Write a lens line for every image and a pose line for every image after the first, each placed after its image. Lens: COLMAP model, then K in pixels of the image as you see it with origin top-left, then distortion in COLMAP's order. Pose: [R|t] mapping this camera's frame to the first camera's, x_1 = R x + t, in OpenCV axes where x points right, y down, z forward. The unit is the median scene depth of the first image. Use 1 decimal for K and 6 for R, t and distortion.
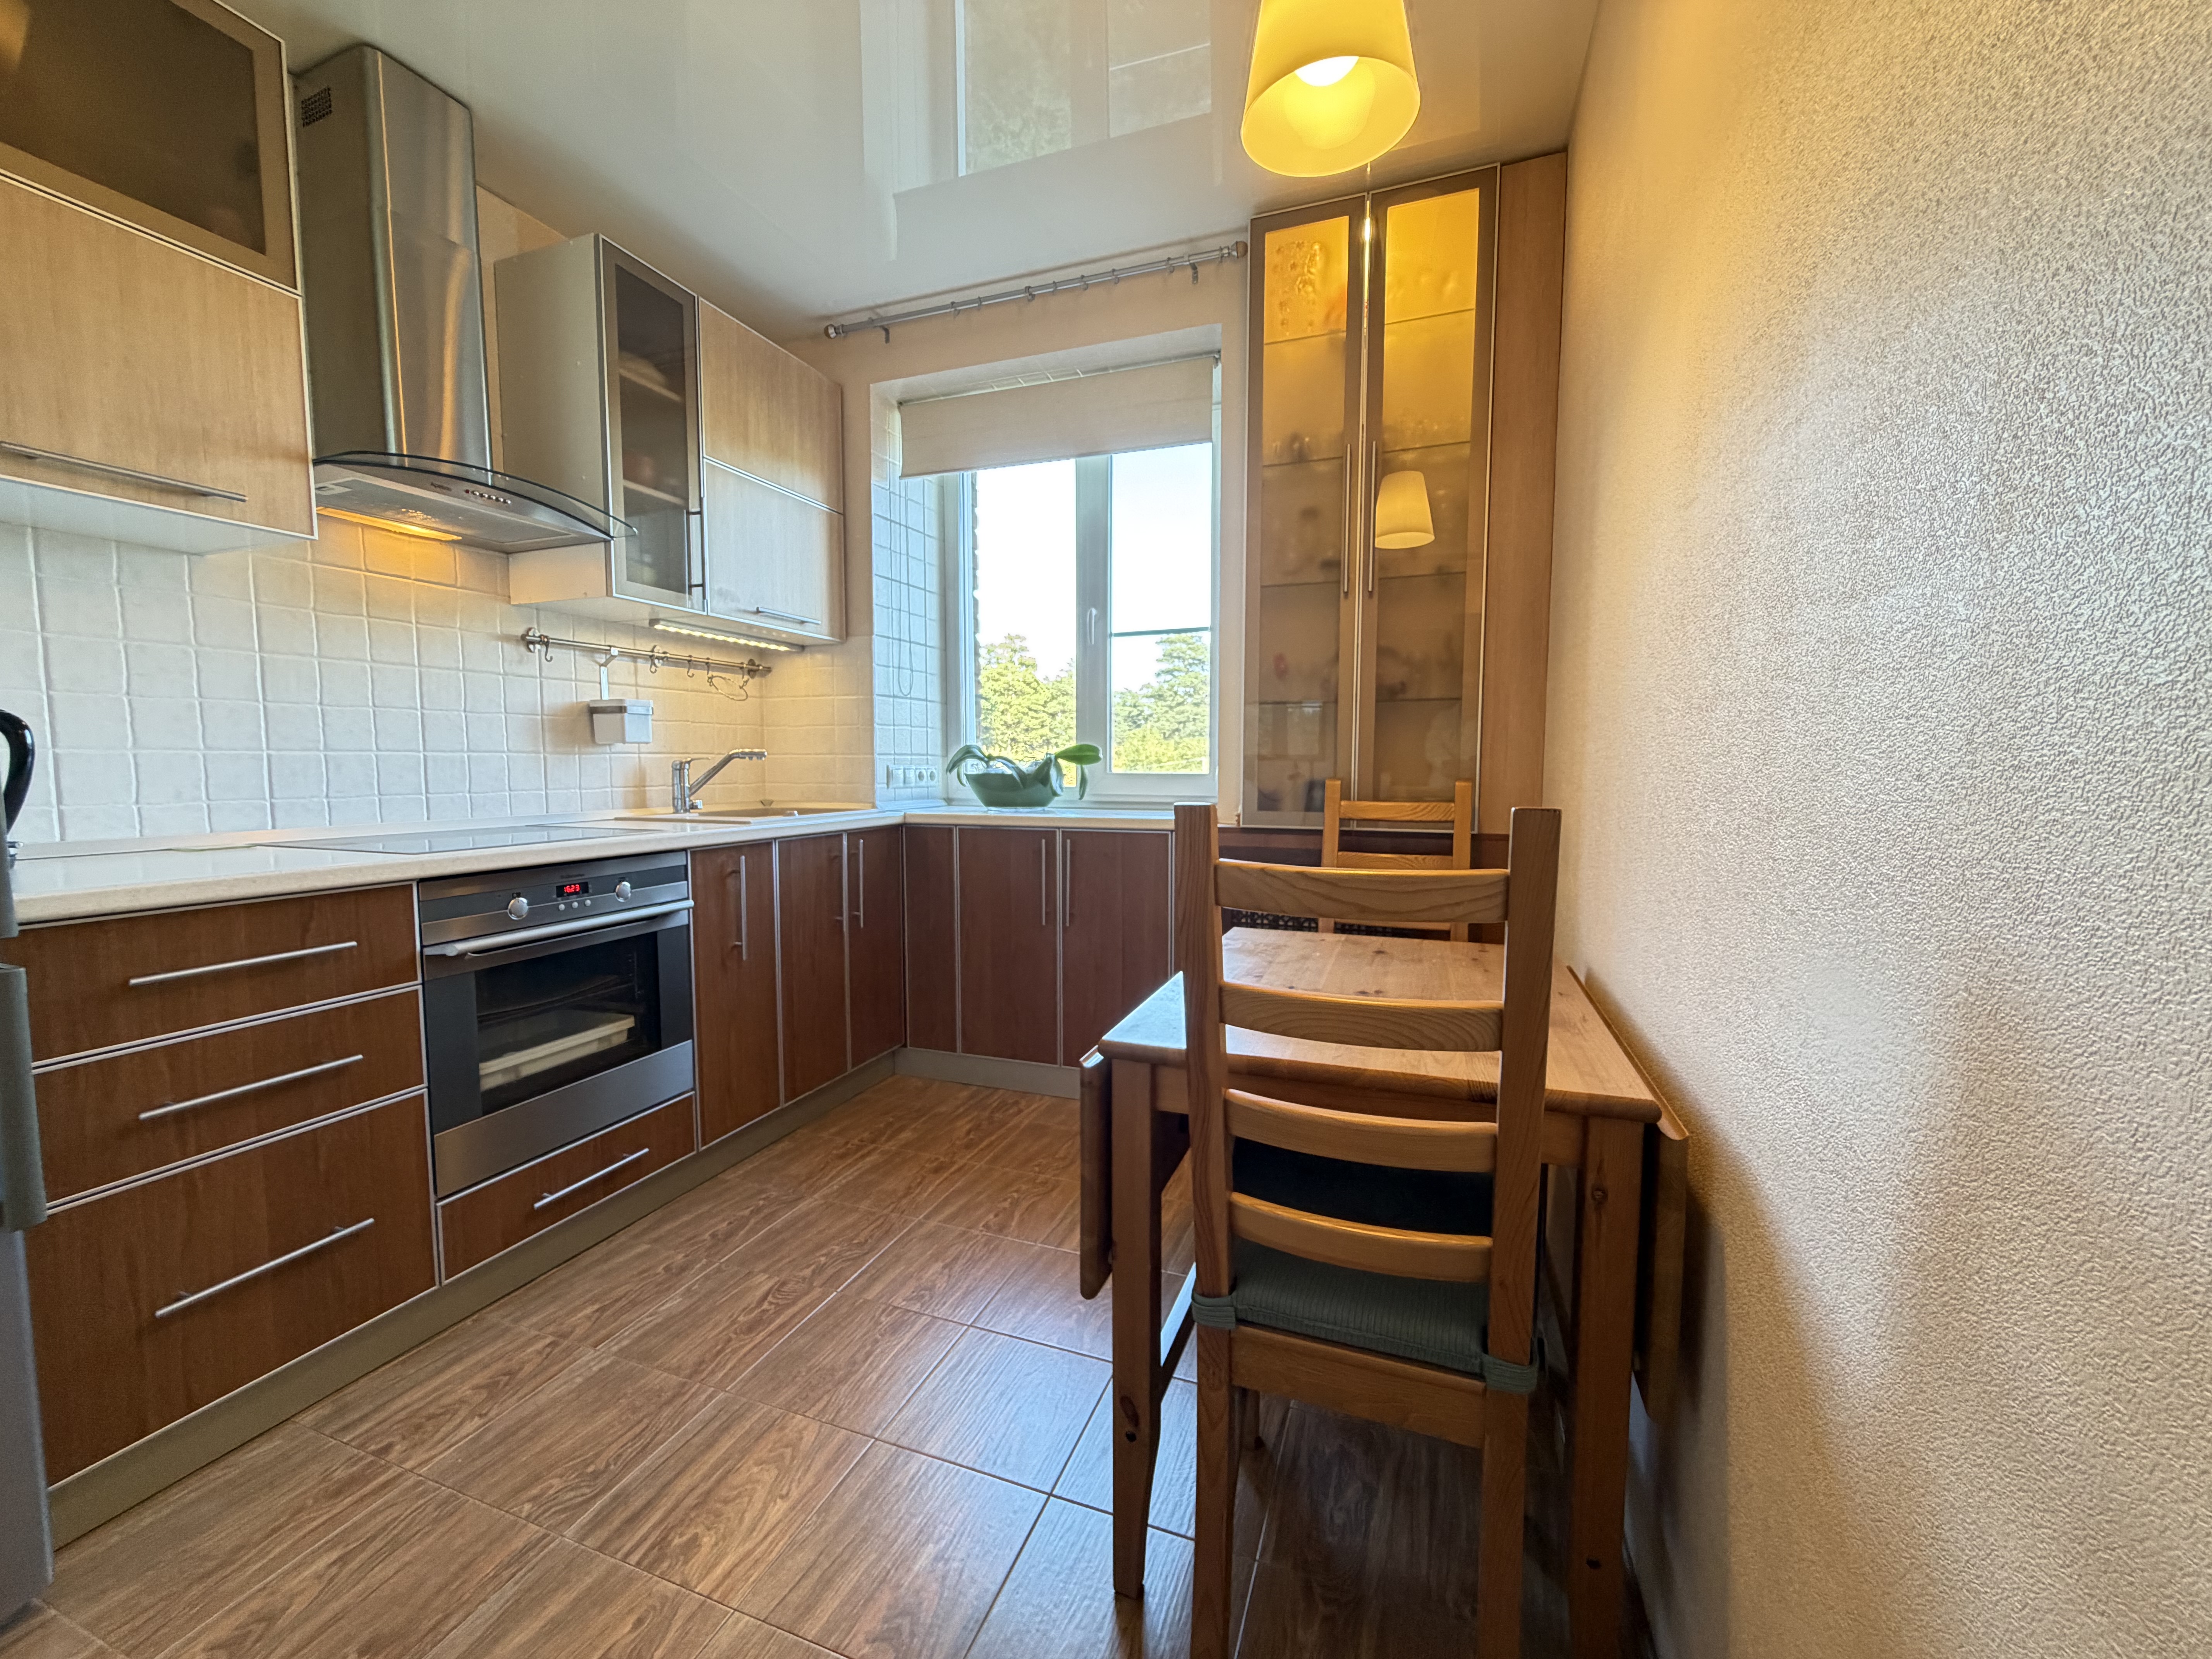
lens RADIAL K [[878.5, 0, 1101.8], [0, 878.5, 829.1], [0, 0, 1]] dist [-0.000506, -0.000018]
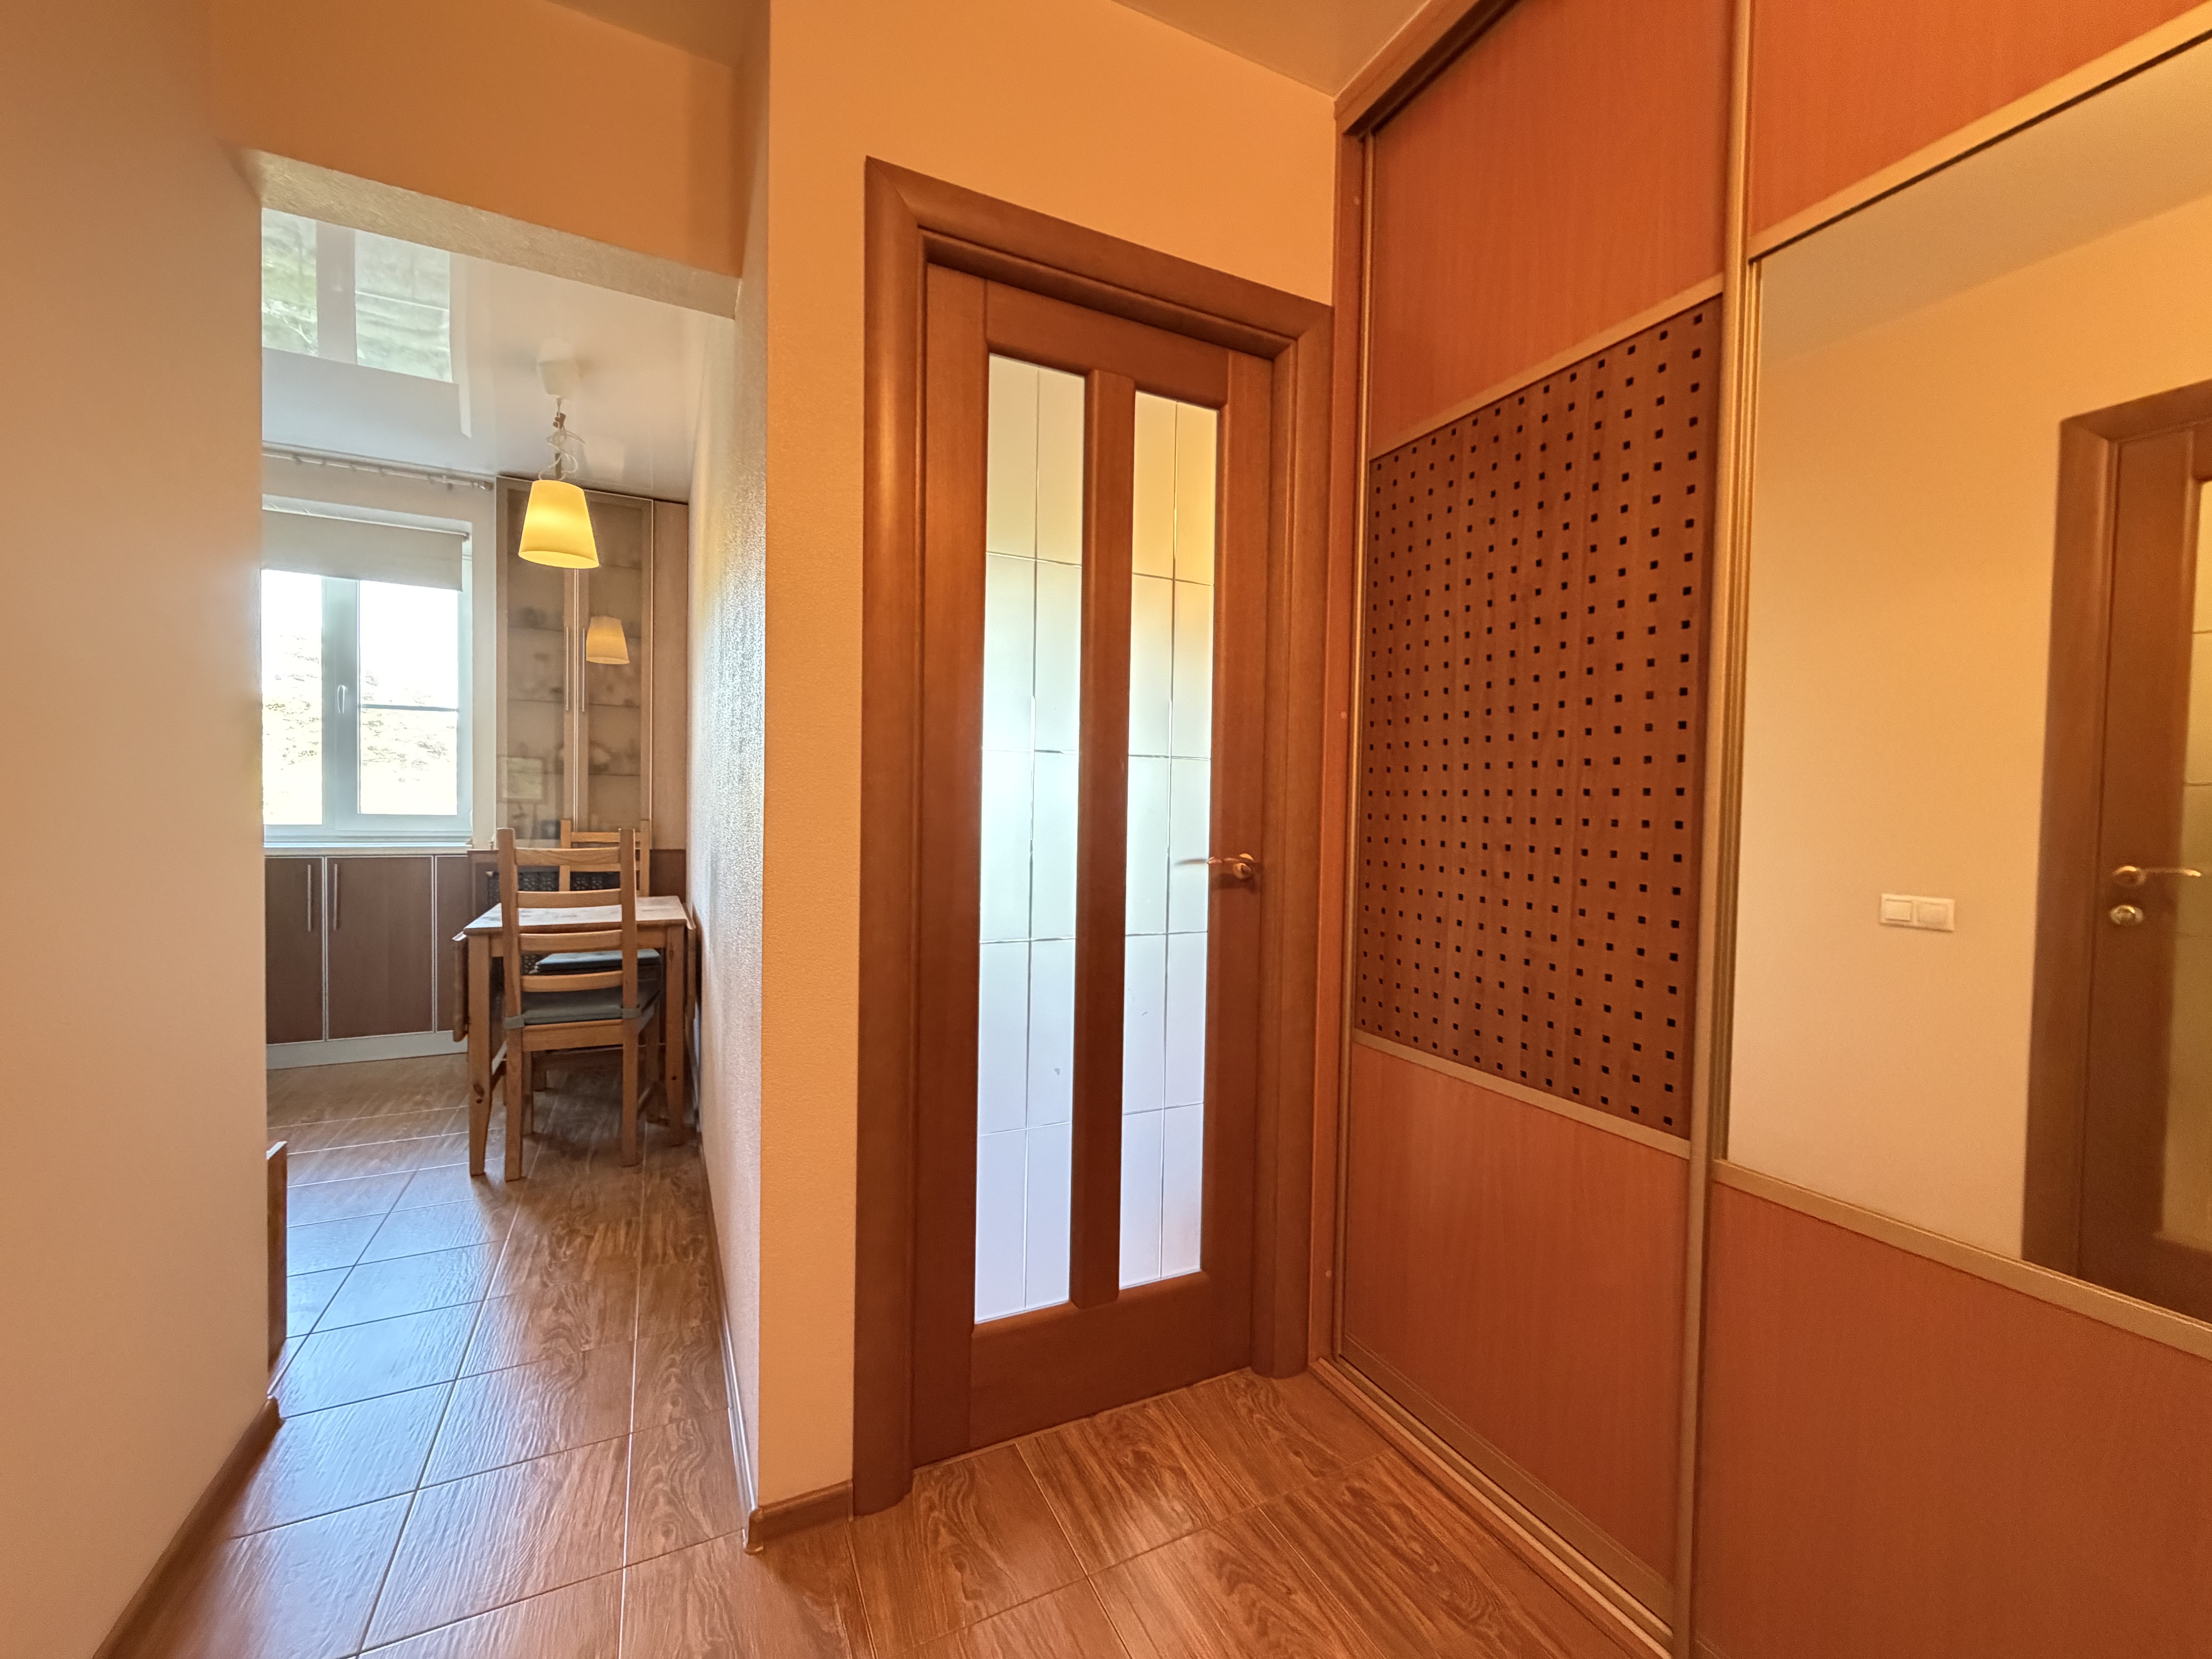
lens RADIAL K [[878.5, 0, 1095.9], [0, 878.5, 833.6], [0, 0, 1]] dist [-0.000506, -0.000018]
pose [[0.681380, -0.008813, 0.731877, -0.263617], [0.037887, 0.999012, -0.023244, 0.047209], [-0.730949, 0.043567, 0.681040, -0.868138]]
